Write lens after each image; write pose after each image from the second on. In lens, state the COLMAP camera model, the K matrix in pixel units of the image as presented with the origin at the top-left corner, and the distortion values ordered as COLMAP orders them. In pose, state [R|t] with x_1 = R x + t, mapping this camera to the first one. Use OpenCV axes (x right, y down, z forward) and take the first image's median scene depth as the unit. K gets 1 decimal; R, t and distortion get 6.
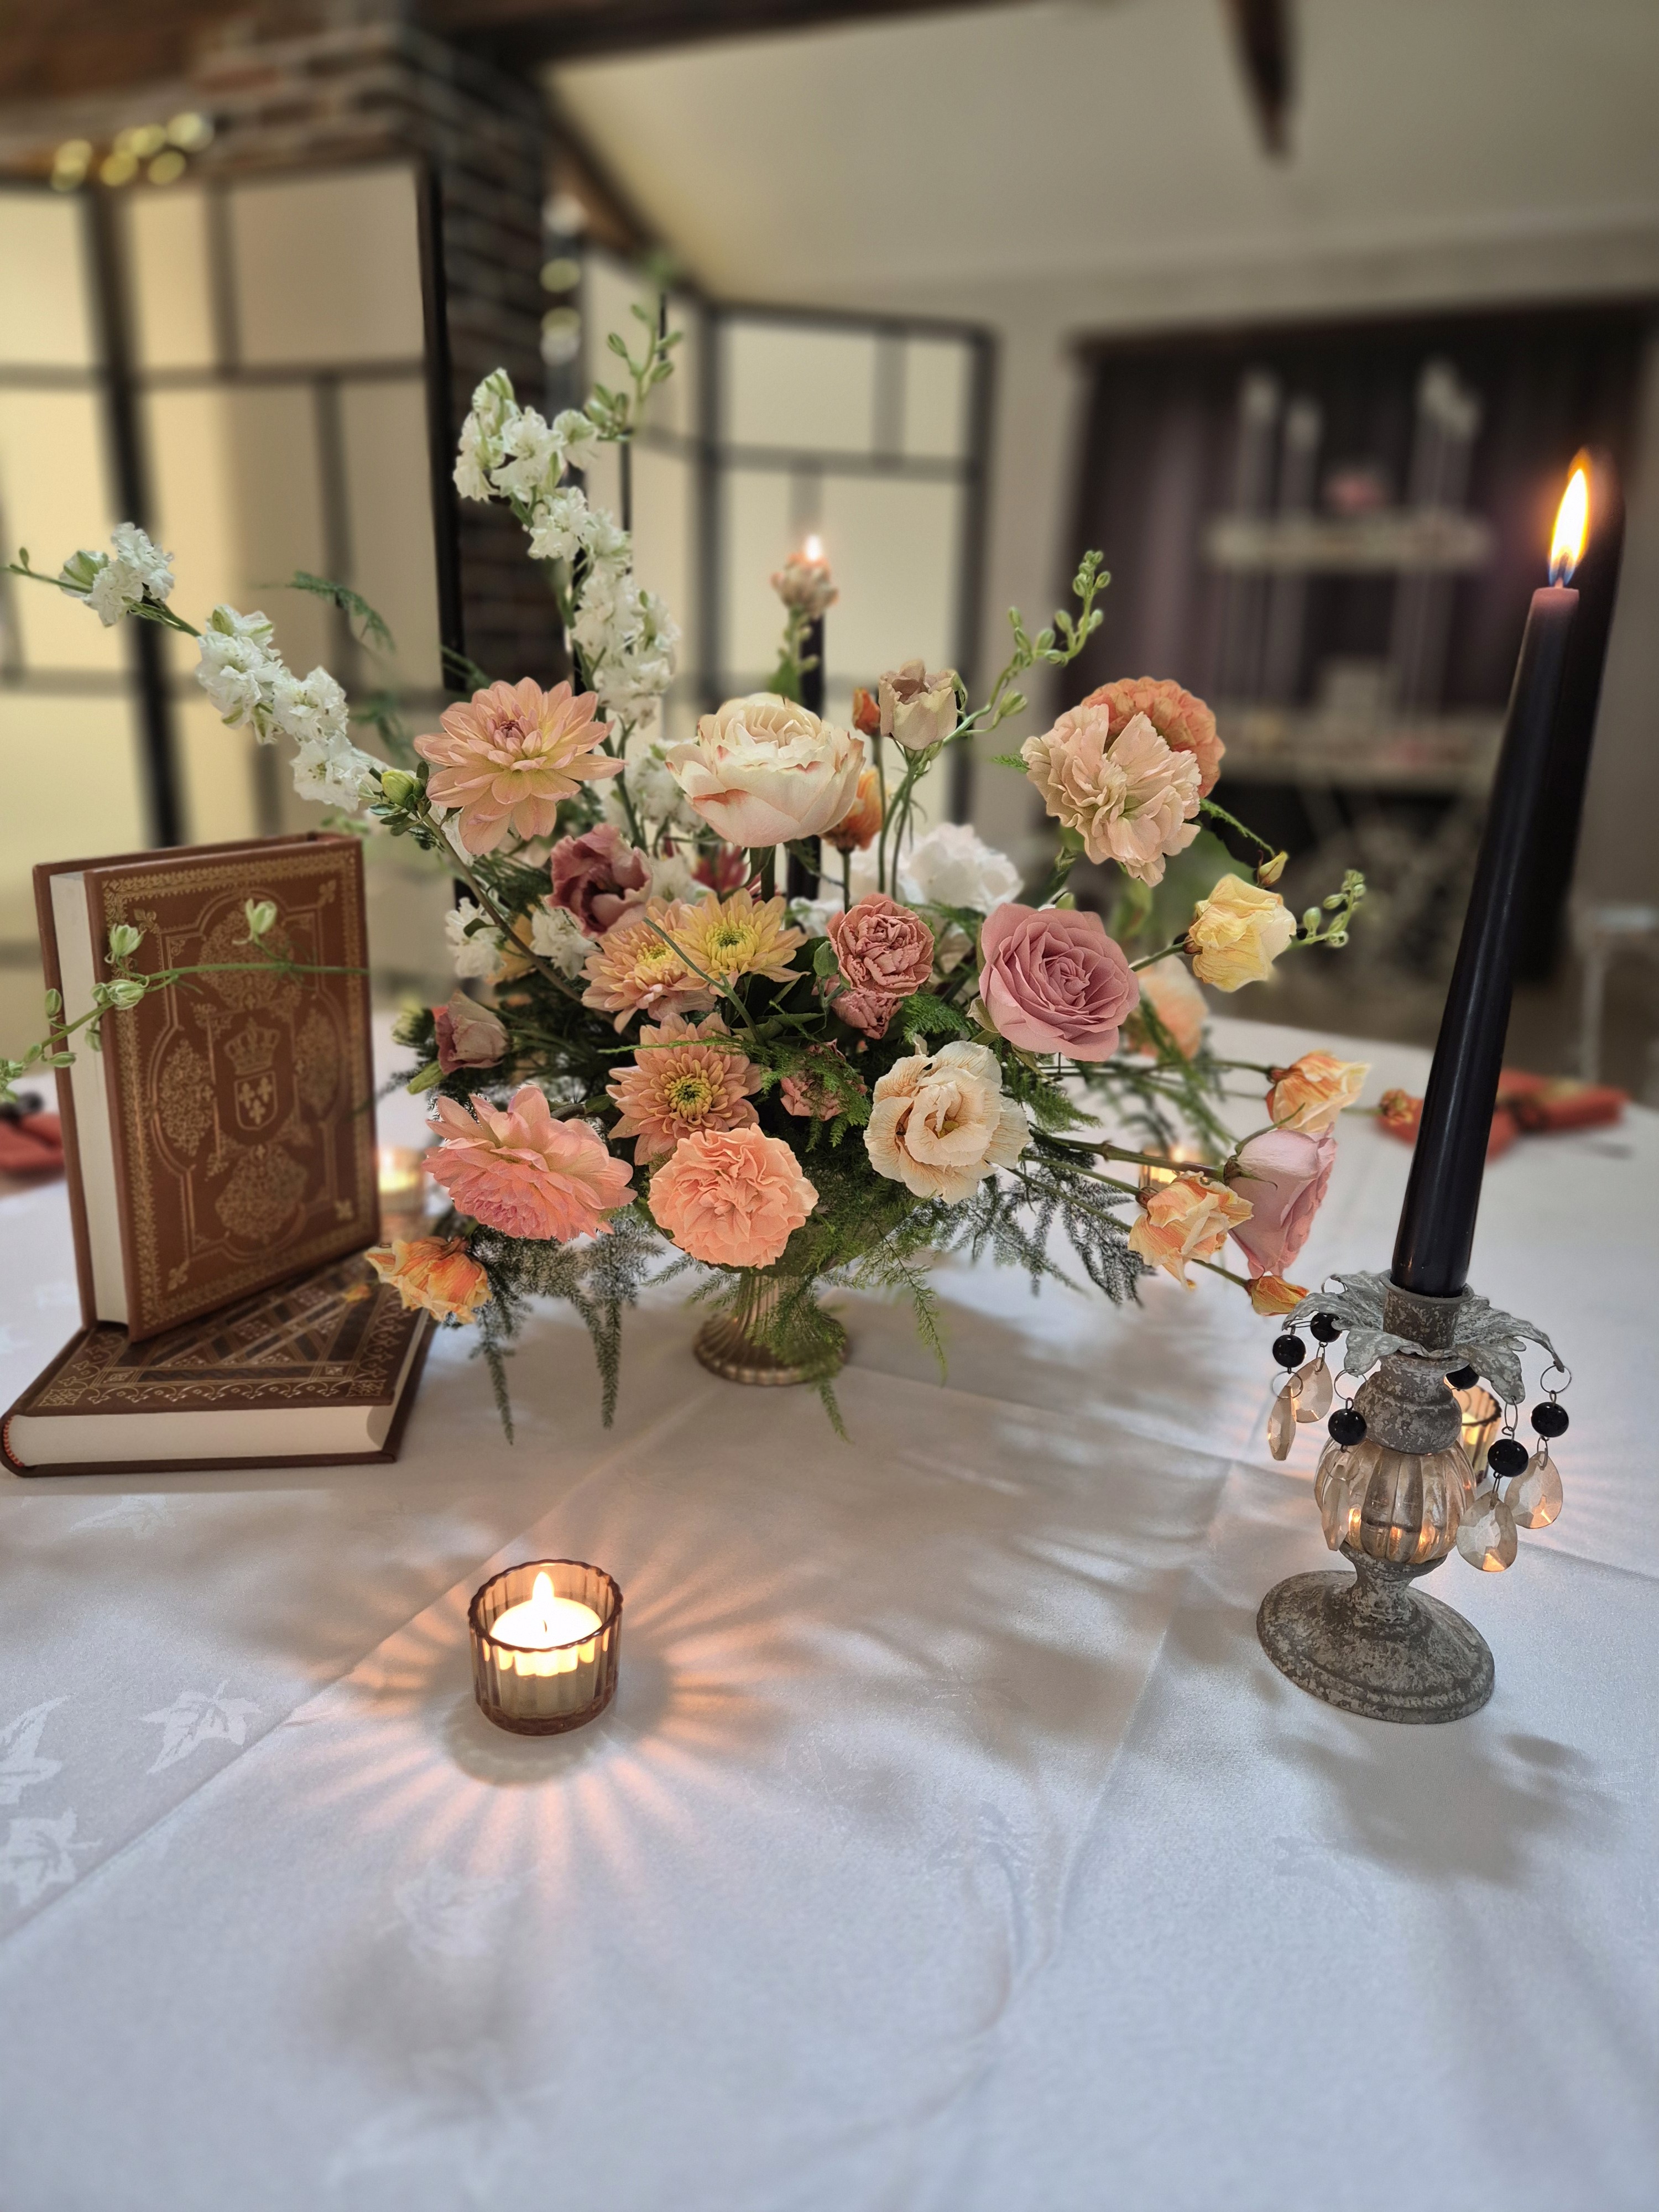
lens RADIAL K [[1491.5, 0, 874.5], [0, 1491.5, 1095.5], [0, 0, 1]] dist [0.055435, -0.078278]
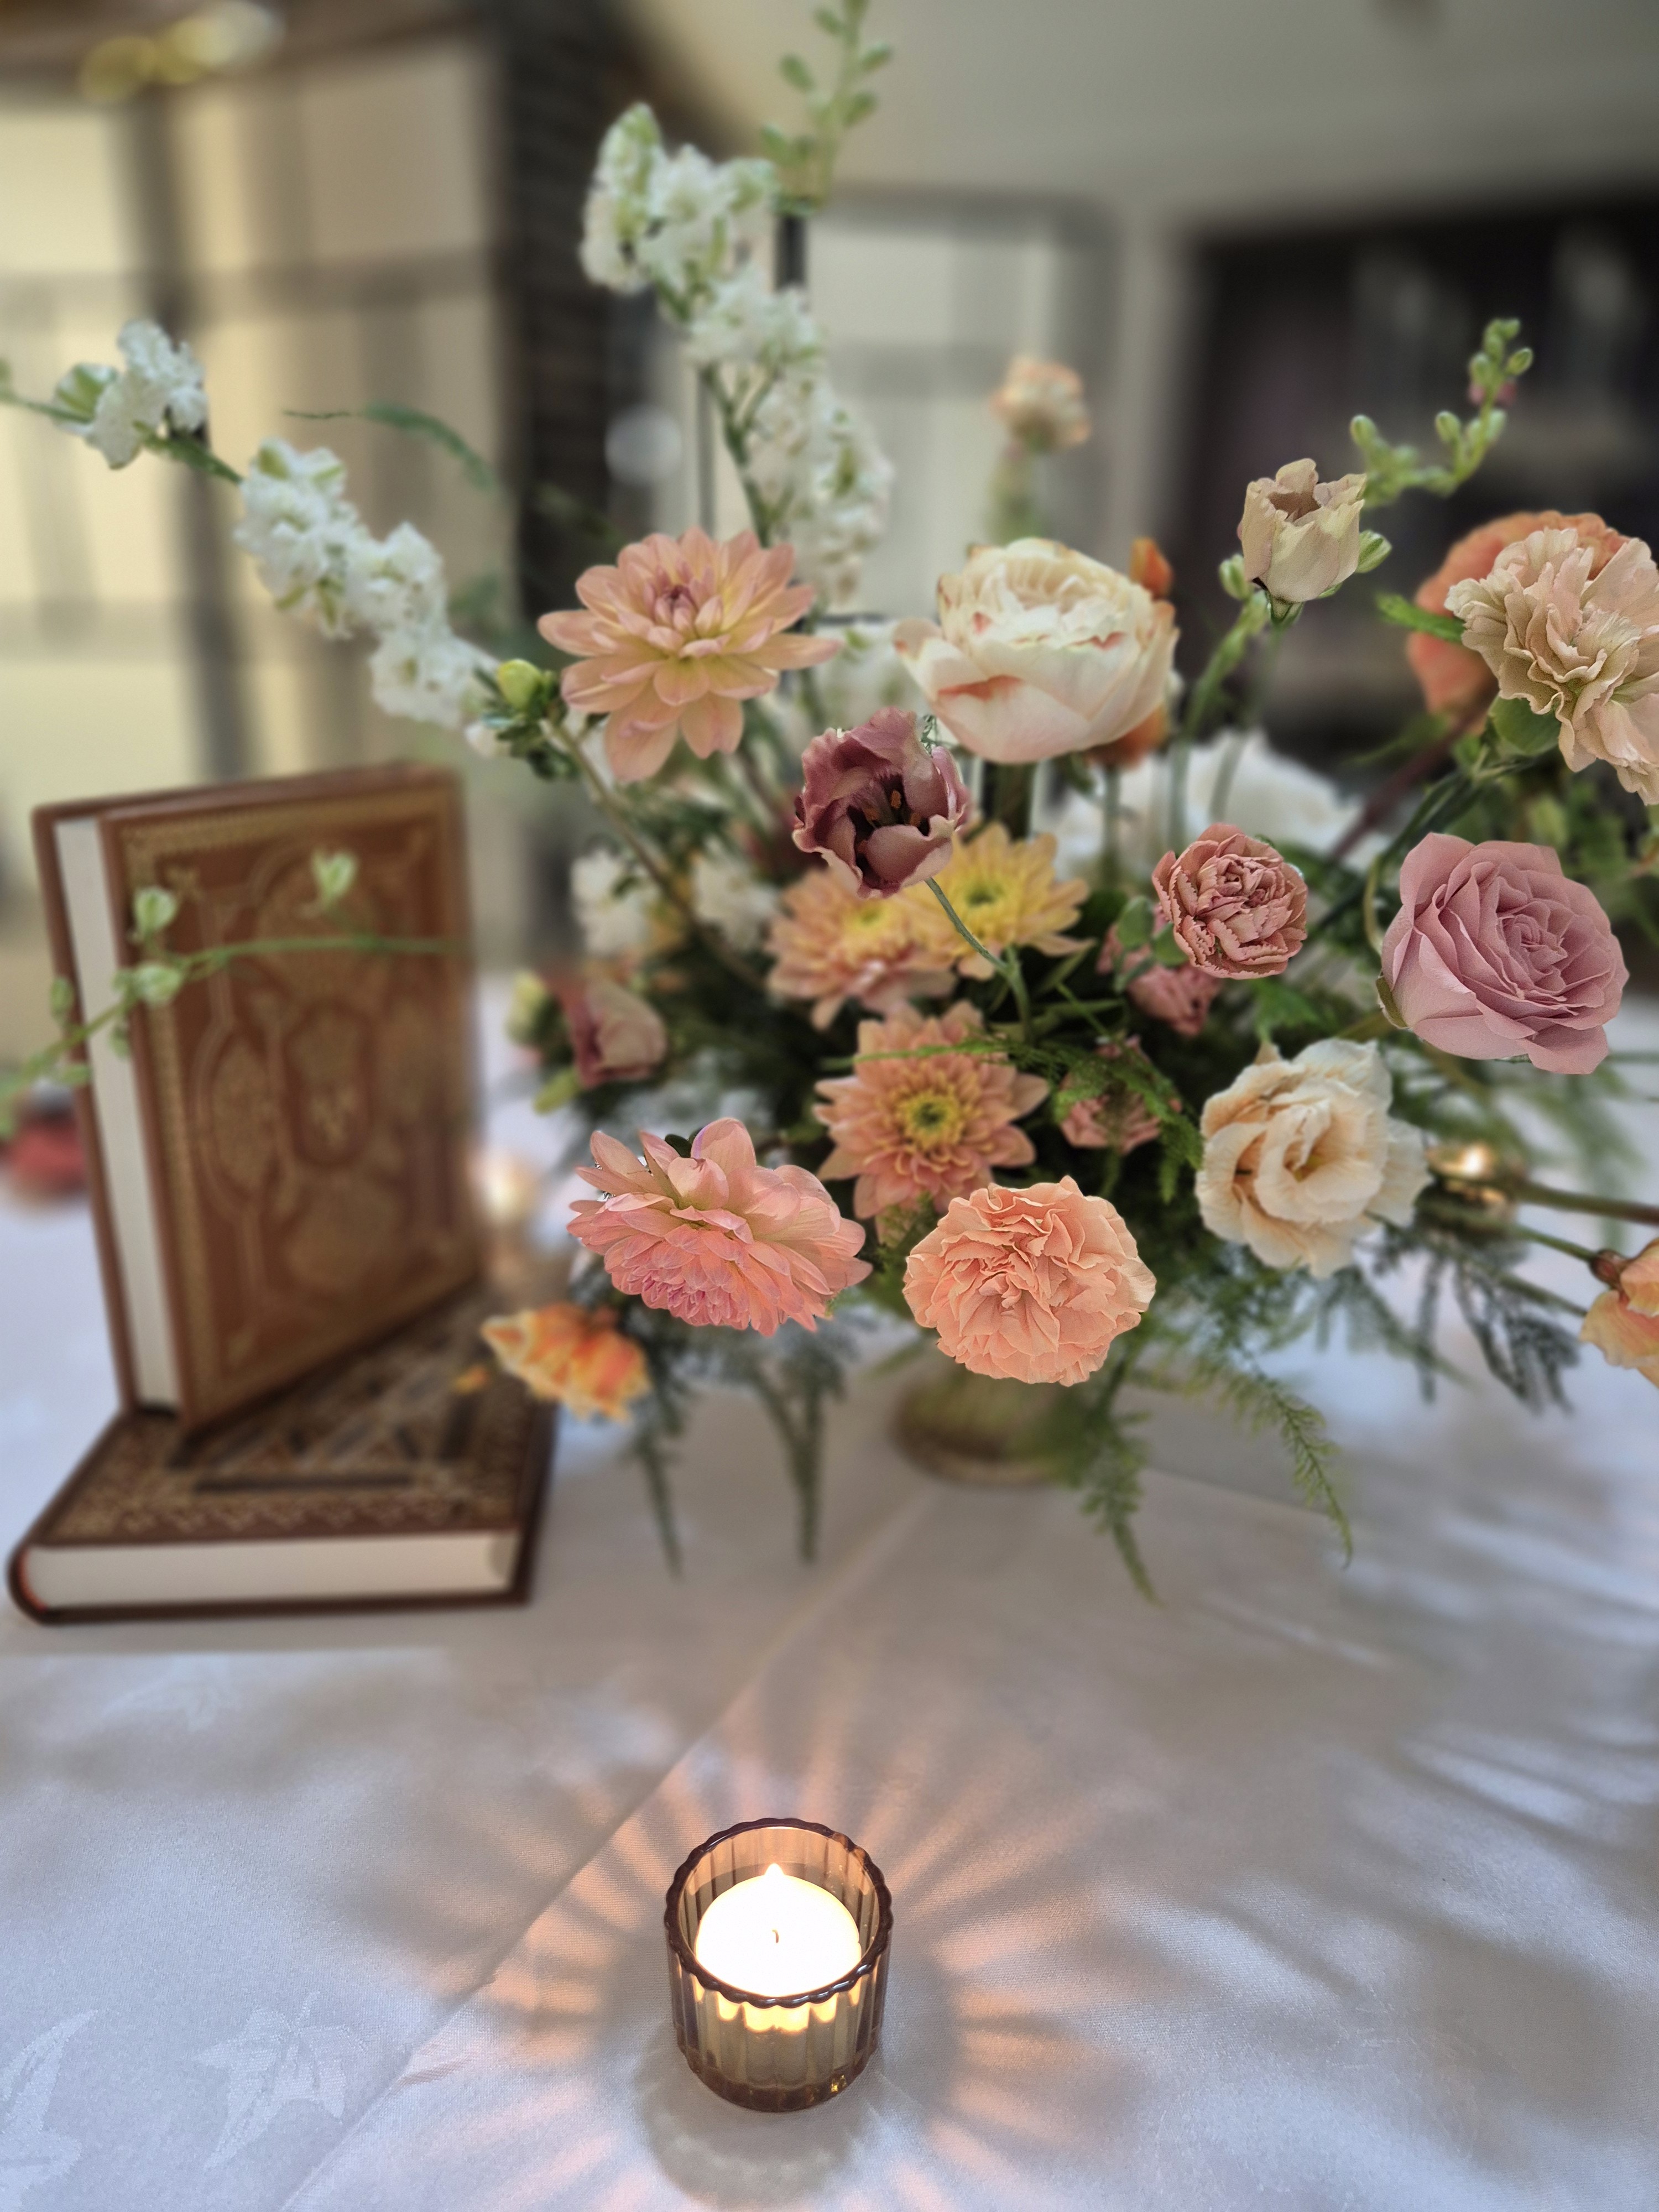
lens RADIAL K [[1456.7, 0, 829.5], [0, 1456.7, 1106.0], [0, 0, 1]] dist [0.032552, -0.049246]
pose [[0.998045, -0.006325, -0.062179, -0.130030], [0.009002, 0.999040, 0.042880, -0.036463], [0.061848, -0.043356, 0.997143, 0.313924]]
